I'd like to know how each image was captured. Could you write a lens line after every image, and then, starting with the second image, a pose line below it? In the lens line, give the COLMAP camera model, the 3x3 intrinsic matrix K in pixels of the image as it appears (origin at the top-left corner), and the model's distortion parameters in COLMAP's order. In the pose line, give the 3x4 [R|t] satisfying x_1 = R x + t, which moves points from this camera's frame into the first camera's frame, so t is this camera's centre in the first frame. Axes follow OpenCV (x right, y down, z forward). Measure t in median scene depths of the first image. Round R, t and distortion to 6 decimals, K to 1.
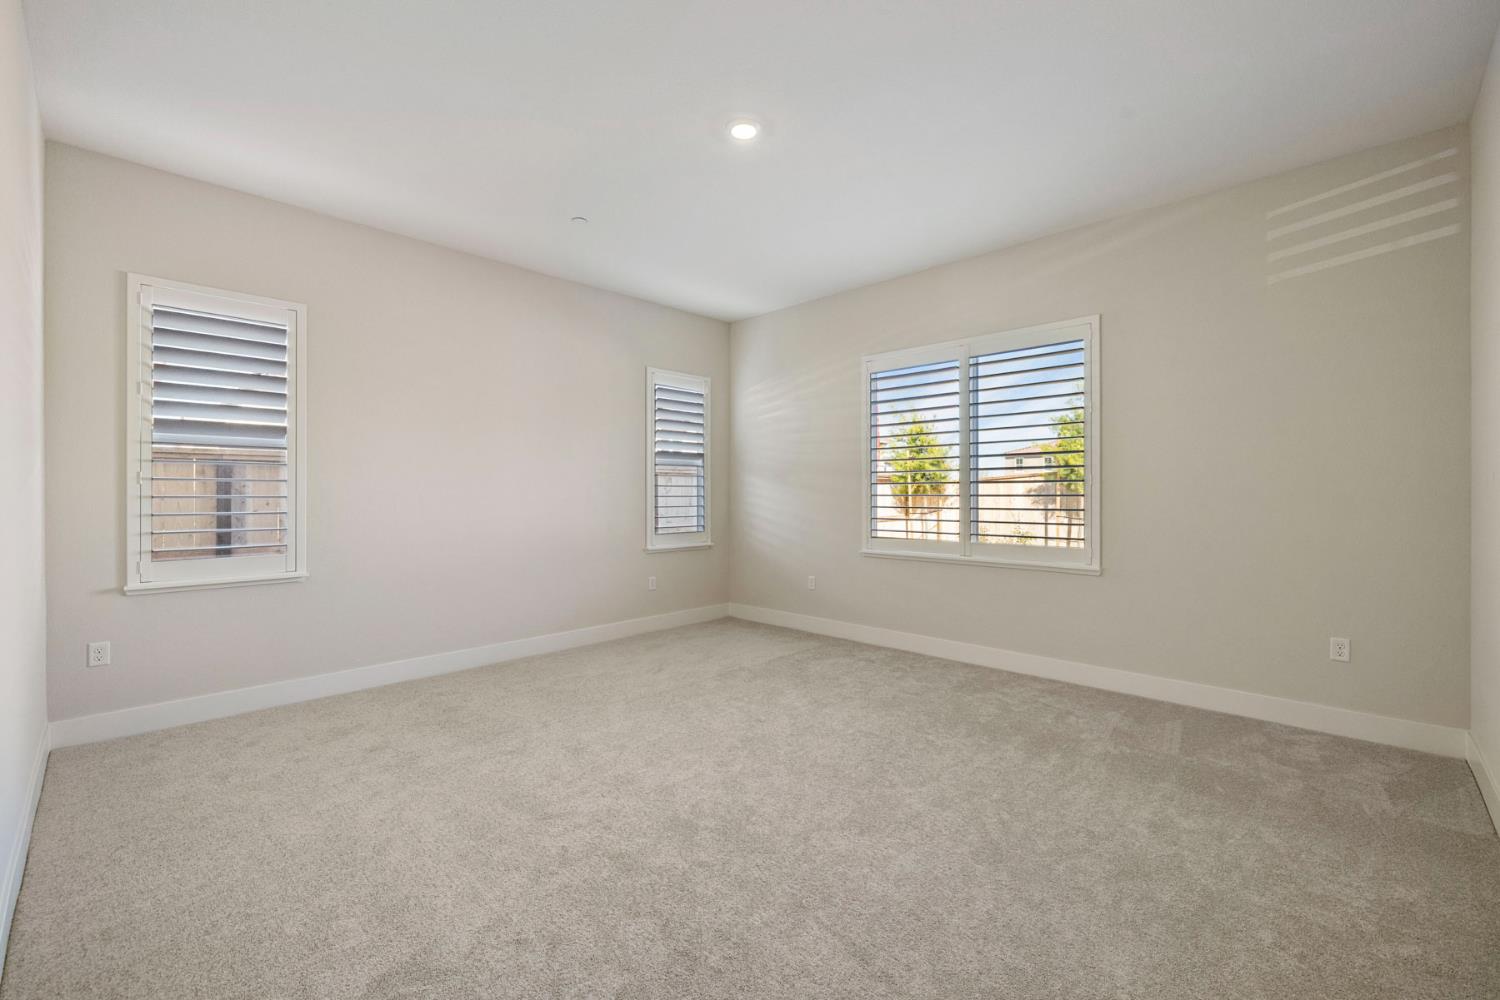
lens RADIAL K [[627.0, 0, 757.6], [0, 627.0, 494.6], [0, 0, 1]] dist [-0.000048, 0.000332]
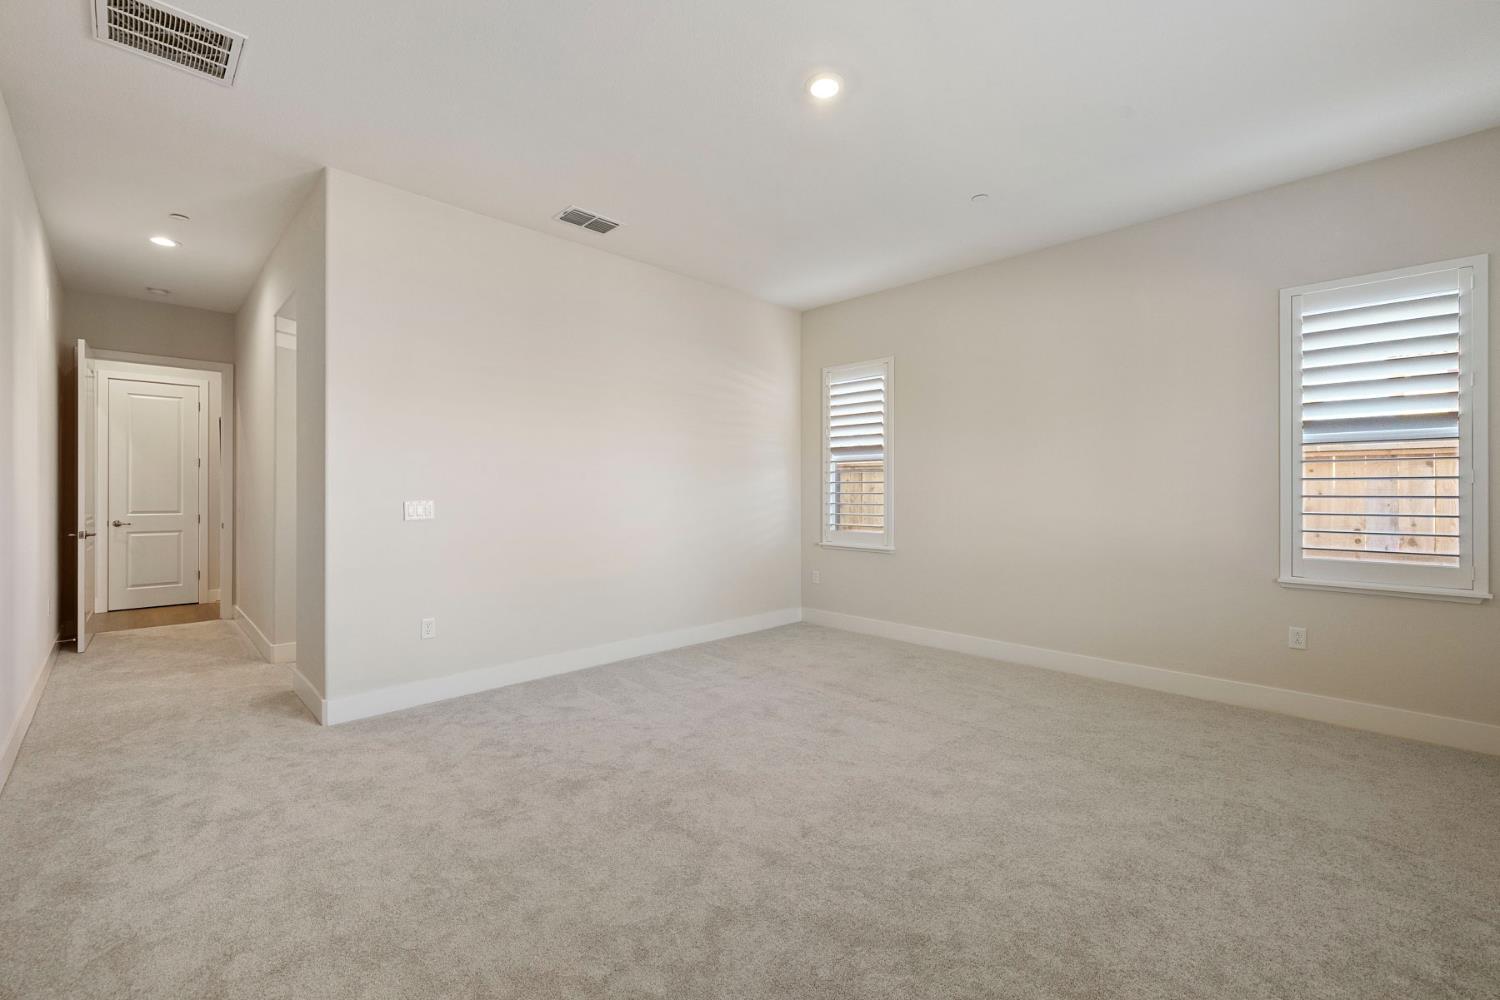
lens RADIAL K [[627.0, 0, 758.2], [0, 627.0, 493.5], [0, 0, 1]] dist [-0.000048, 0.000332]
pose [[-0.027473, 0.003915, -0.999615, 0.460793], [-0.002635, 0.999989, 0.003989, -0.000794], [0.999619, 0.002743, -0.027462, 0.490038]]
